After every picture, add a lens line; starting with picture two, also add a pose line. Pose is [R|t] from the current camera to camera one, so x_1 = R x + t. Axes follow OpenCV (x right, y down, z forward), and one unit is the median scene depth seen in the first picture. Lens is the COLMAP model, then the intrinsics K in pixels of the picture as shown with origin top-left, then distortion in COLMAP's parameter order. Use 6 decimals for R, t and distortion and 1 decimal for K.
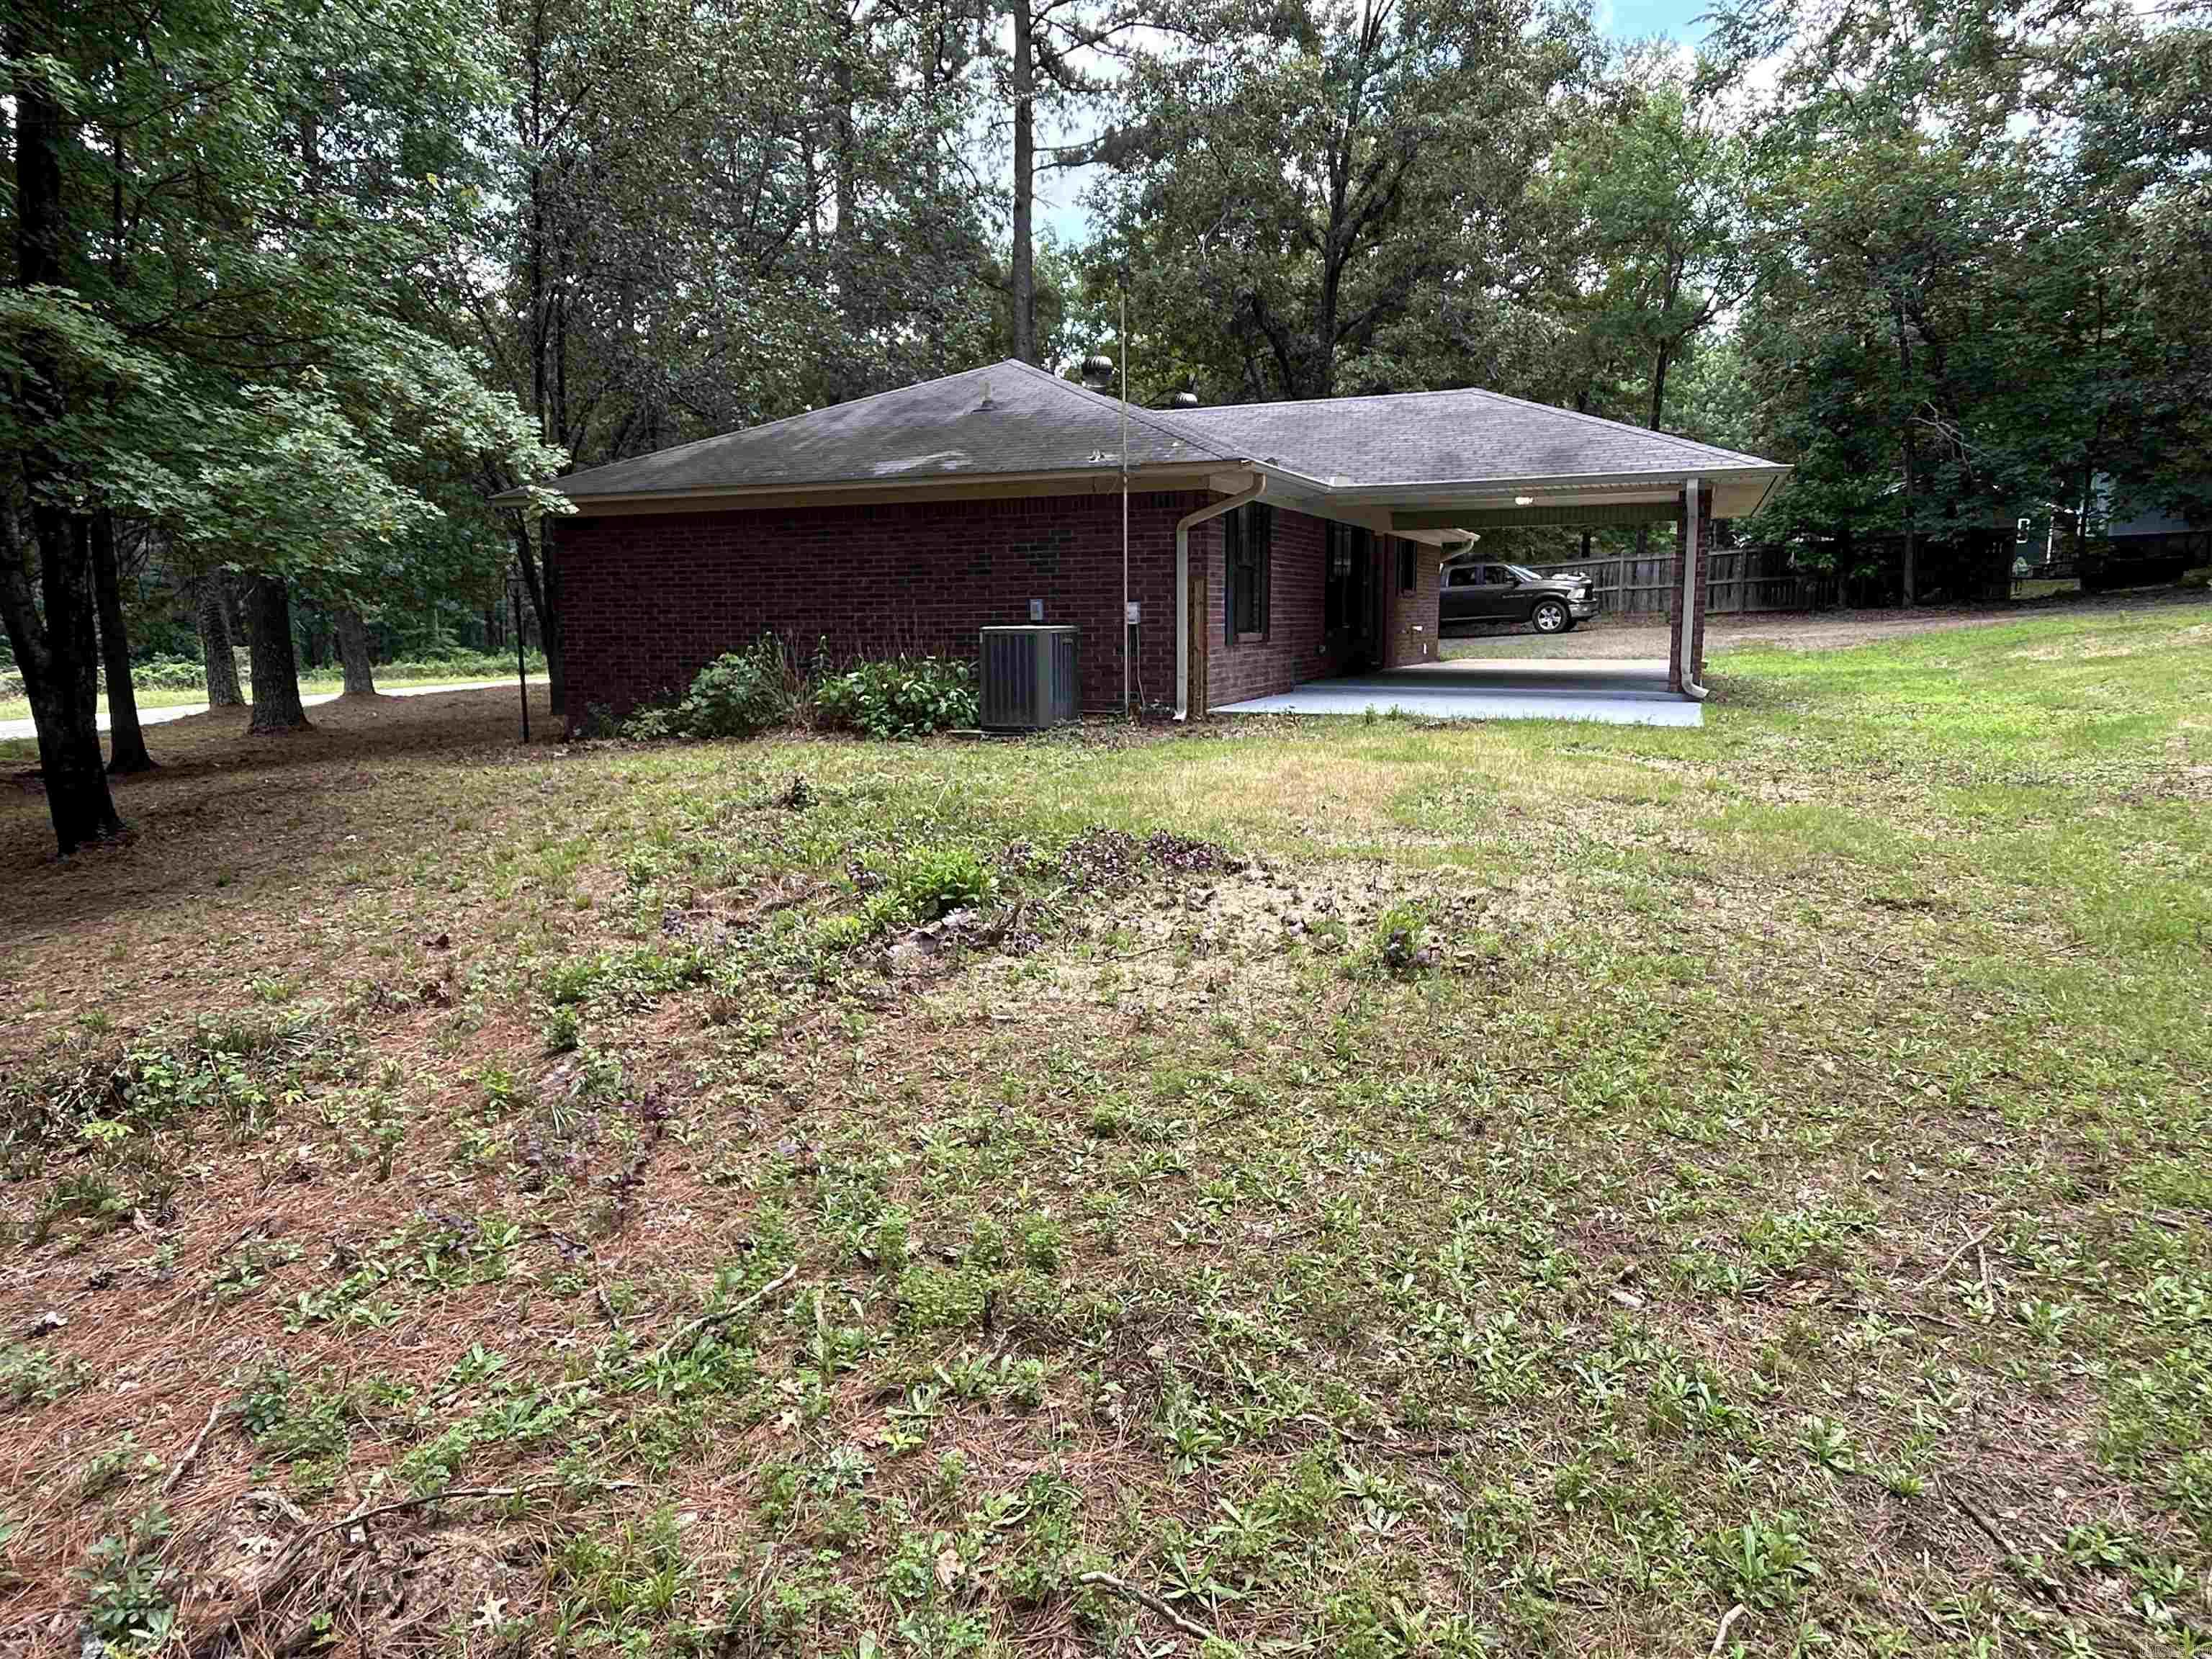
lens RADIAL K [[1338.5, 0, 1106.0], [0, 1338.5, 829.5], [0, 0, 1]] dist [-0.013201, -0.001915]
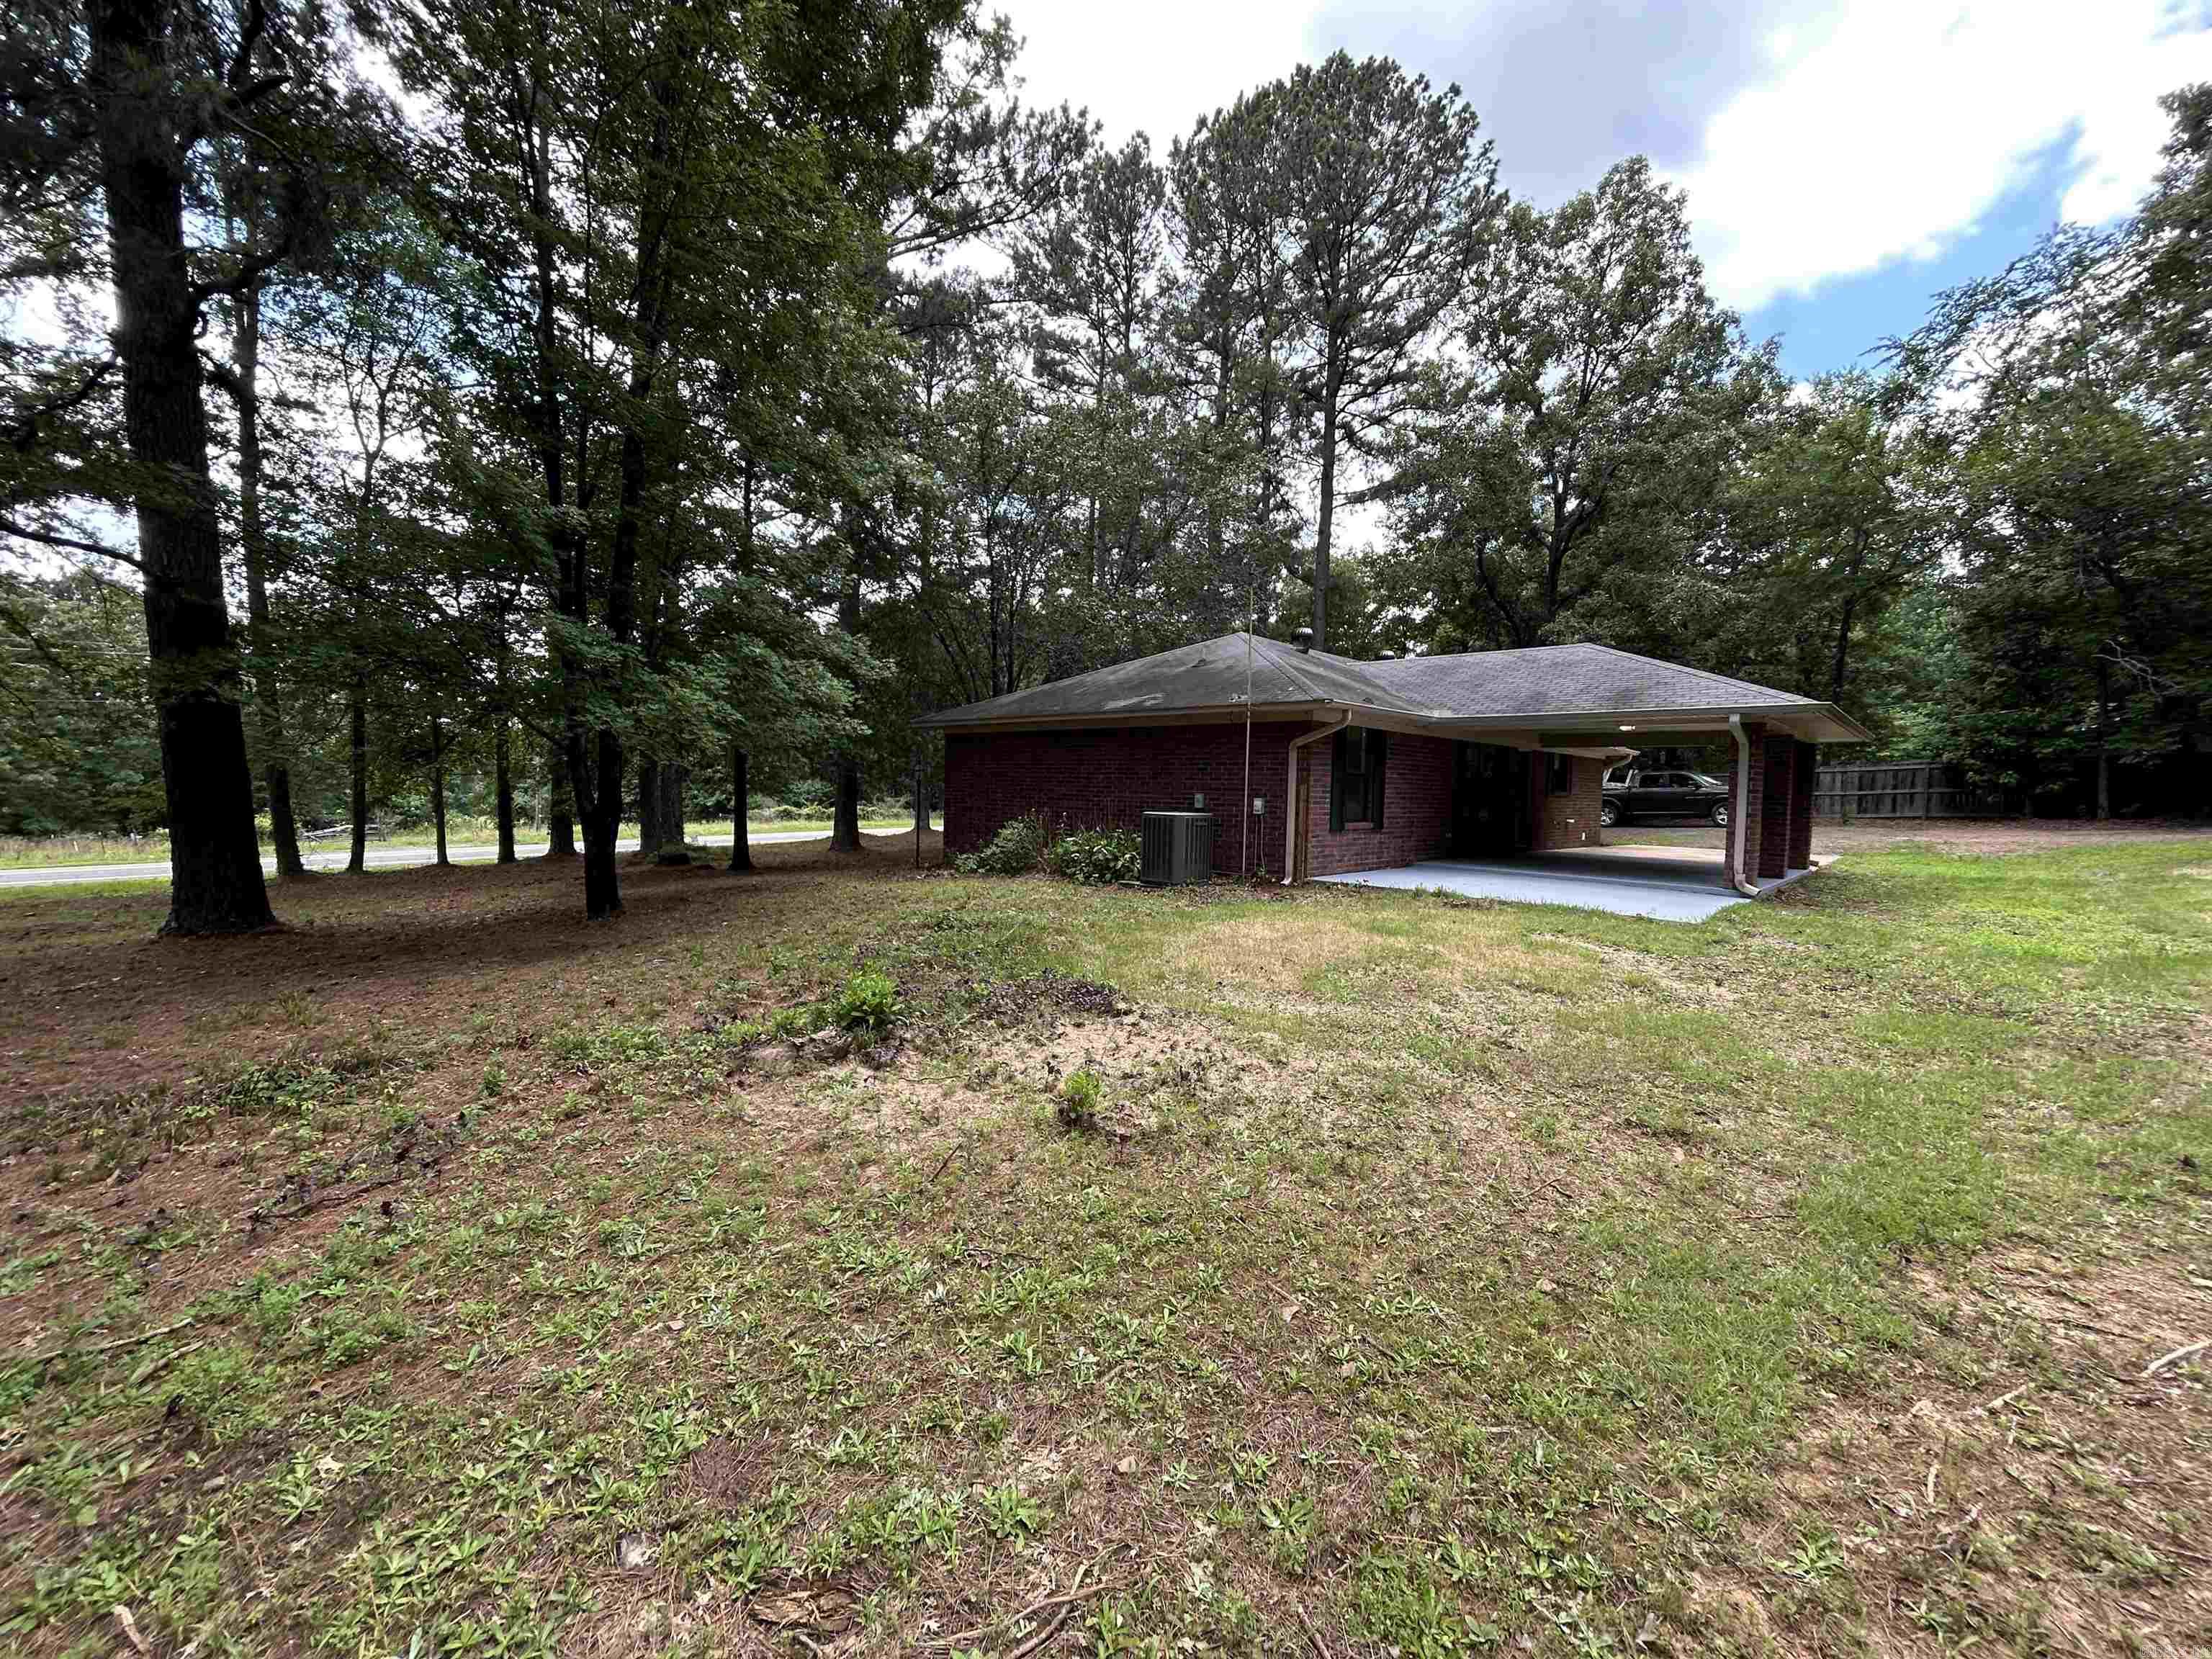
lens RADIAL K [[883.6, 0, 1094.0], [0, 883.6, 821.0], [0, 0, 1]] dist [0.000735, -0.000247]
pose [[0.939761, 0.045561, -0.338784, 0.152429], [-0.087626, 0.990070, -0.109920, -0.025591], [0.330412, 0.132985, 0.934421, 0.068673]]
